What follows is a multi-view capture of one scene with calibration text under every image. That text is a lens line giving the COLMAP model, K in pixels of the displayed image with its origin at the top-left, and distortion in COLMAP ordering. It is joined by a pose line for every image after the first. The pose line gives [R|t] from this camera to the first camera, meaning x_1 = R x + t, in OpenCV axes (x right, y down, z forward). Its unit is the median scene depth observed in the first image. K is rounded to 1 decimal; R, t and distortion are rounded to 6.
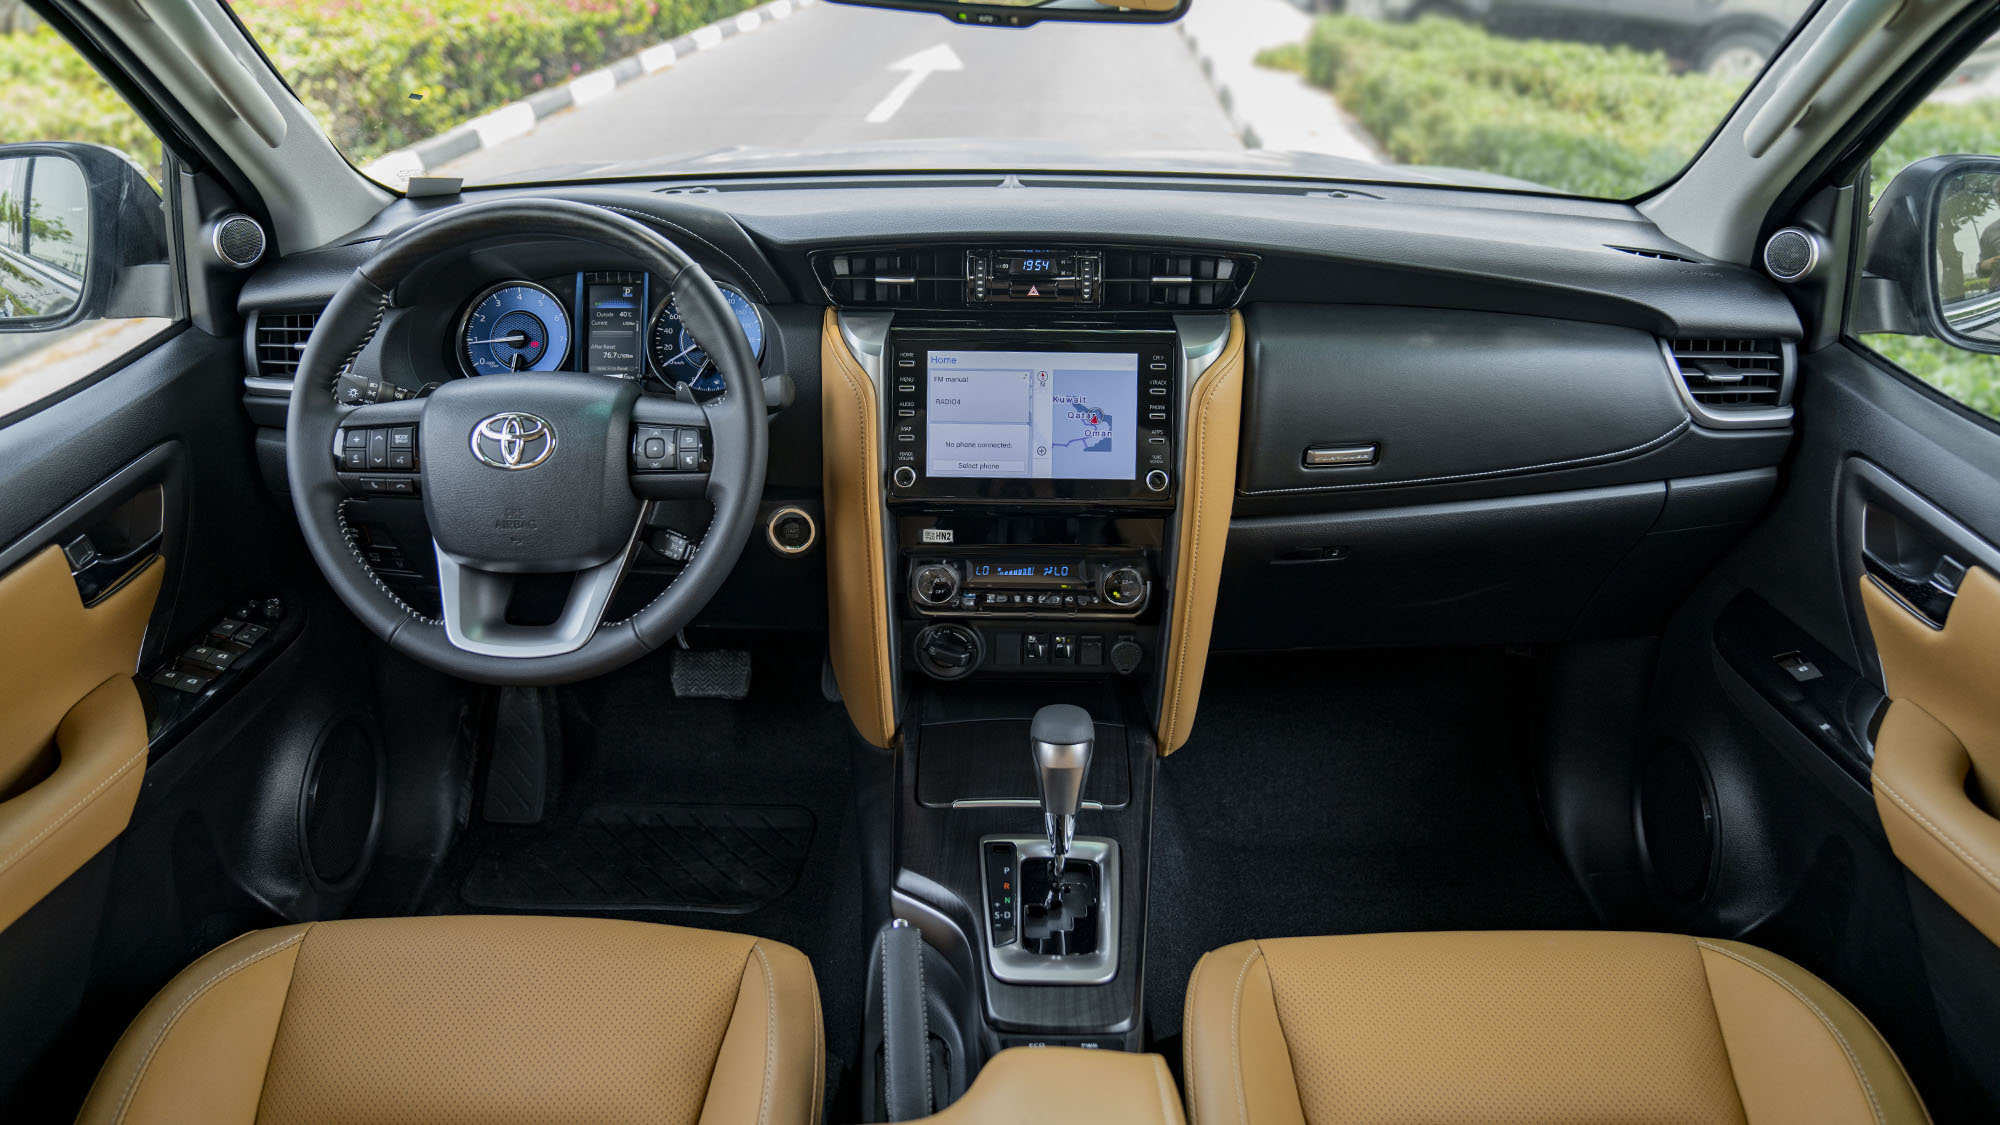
lens RADIAL K [[1297.2, 0, 1008.2], [0, 1297.2, 558.4], [0, 0, 1]] dist [-0.003806, -0.000018]
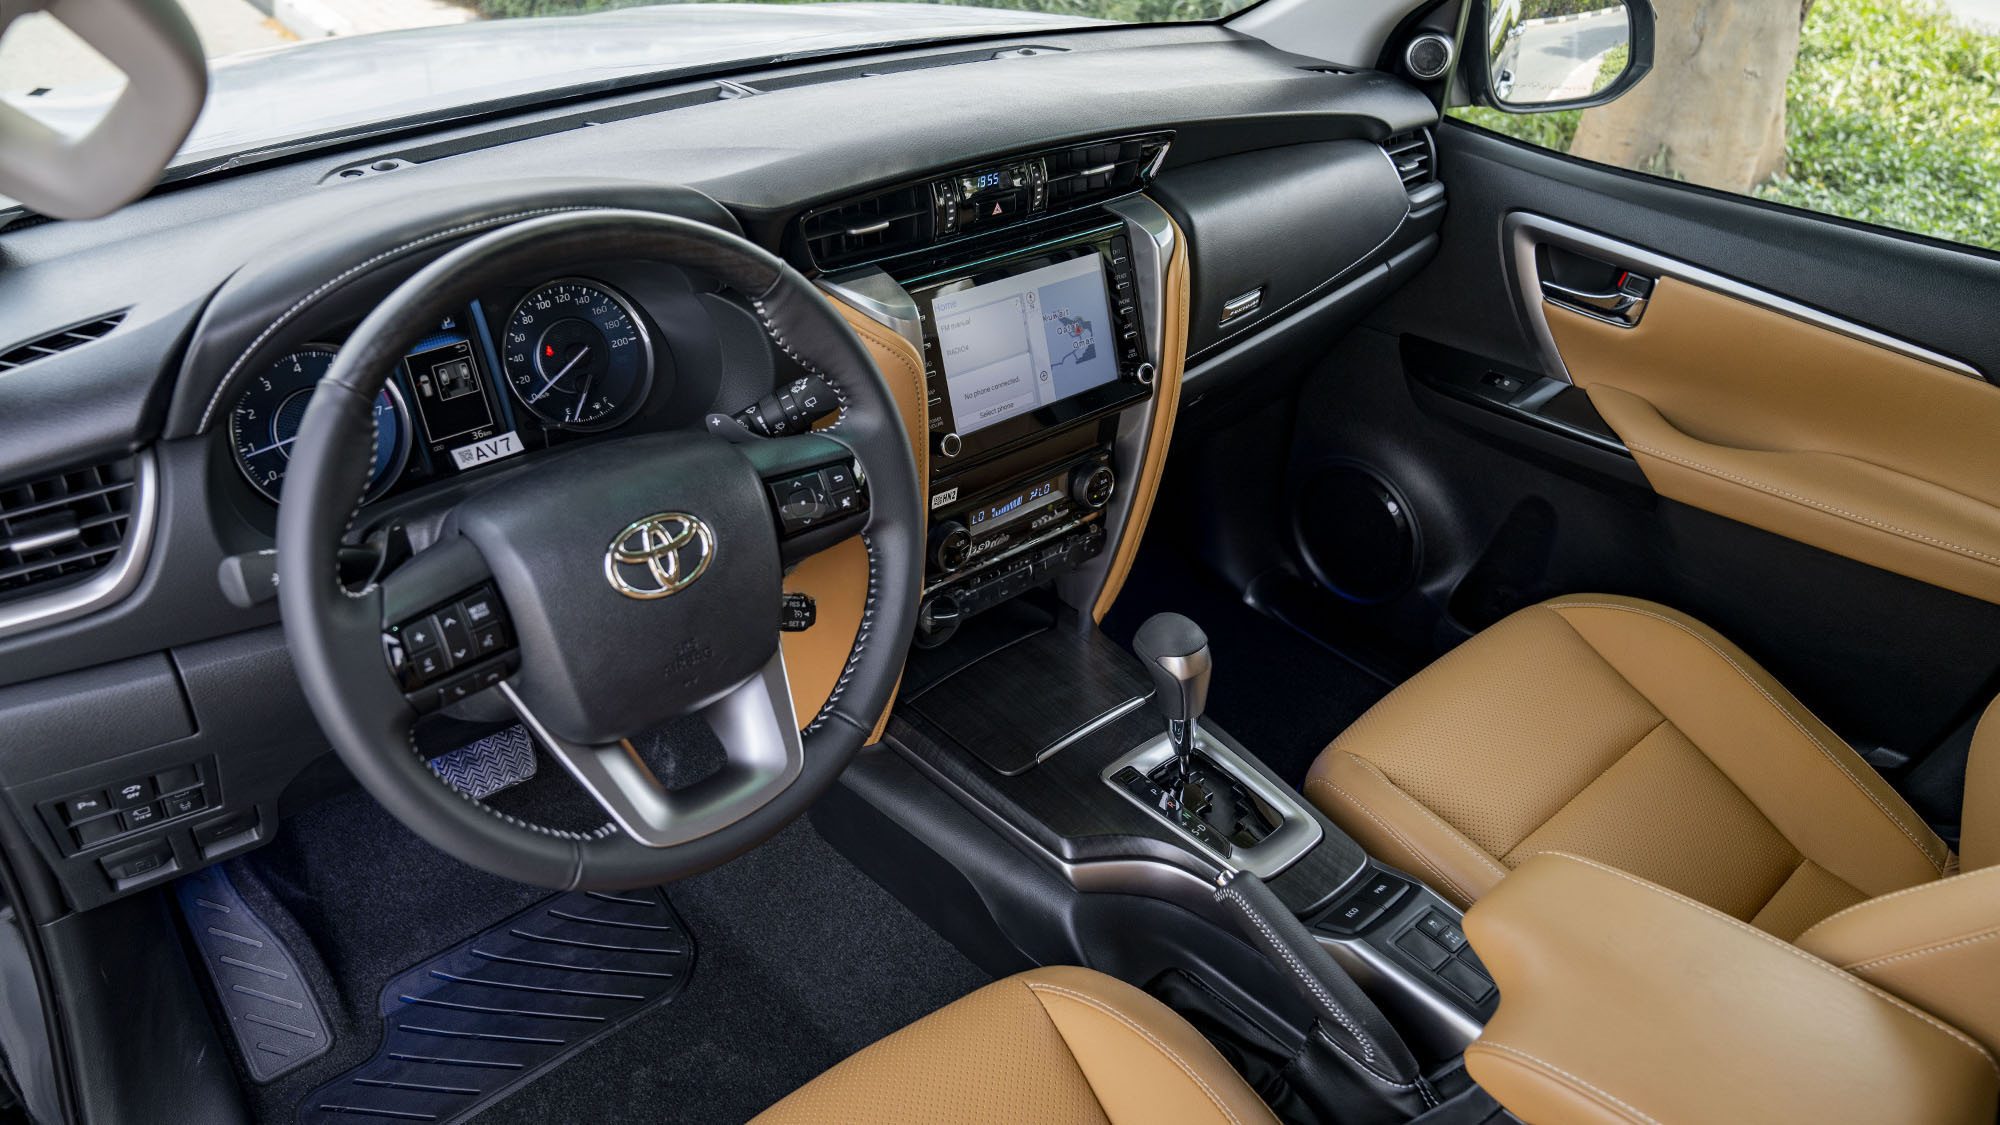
lens RADIAL K [[1297.2, 0, 1008.2], [0, 1297.2, 558.4], [0, 0, 1]] dist [-0.003806, -0.000018]
pose [[0.757462, -0.348791, 0.551902, -0.527727], [0.276408, 0.937160, 0.212909, -0.156774], [-0.591481, -0.008720, 0.806272, 0.239180]]
